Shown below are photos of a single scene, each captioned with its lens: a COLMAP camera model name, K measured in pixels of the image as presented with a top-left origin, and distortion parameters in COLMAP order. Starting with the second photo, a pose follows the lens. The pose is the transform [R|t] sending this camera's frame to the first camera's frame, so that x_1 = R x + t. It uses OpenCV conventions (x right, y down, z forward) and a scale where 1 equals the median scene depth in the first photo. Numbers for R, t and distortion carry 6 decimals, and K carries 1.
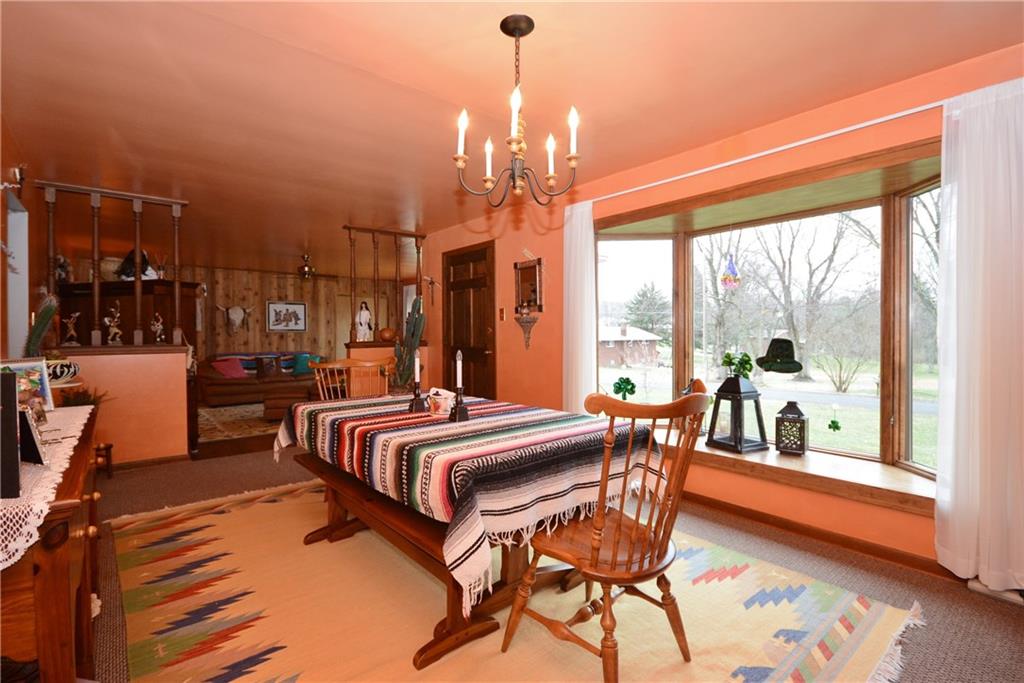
lens RADIAL K [[460.0, 0, 512.0], [0, 460.0, 341.5], [0, 0, 1]] dist [-0.027128, 0.000096]
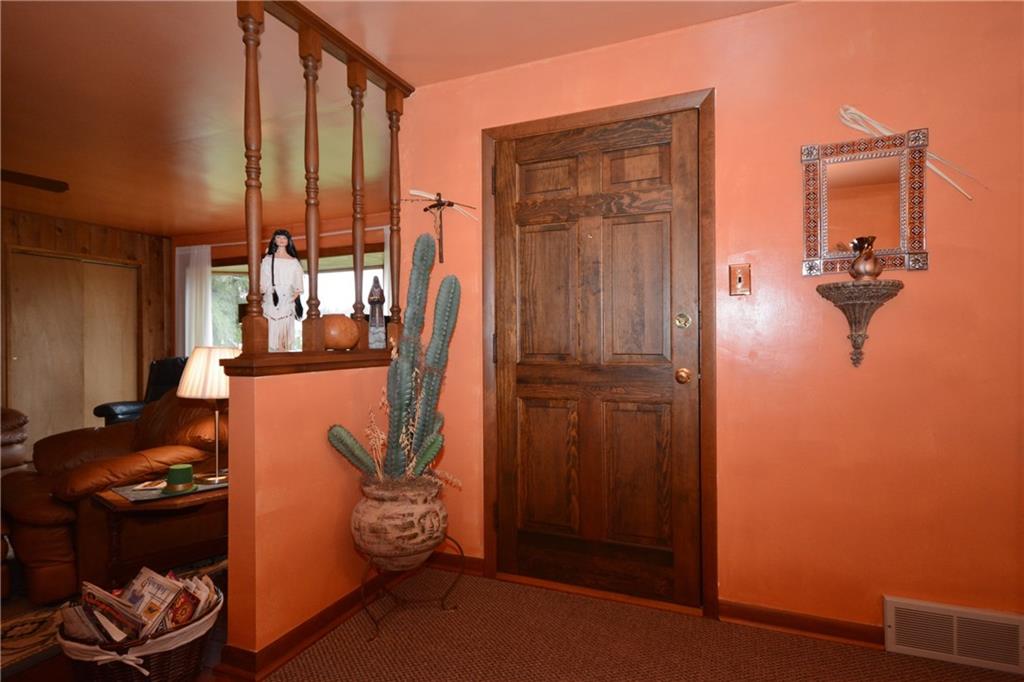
lens RADIAL K [[542.7, 0, 512.0], [0, 542.7, 341.0], [0, 0, 1]] dist [0.014589, -0.000608]
pose [[0.891731, 0.002378, 0.452560, -0.440391], [0.009685, 0.999657, -0.024336, 0.003761], [-0.452463, 0.026084, 0.891402, 0.732591]]
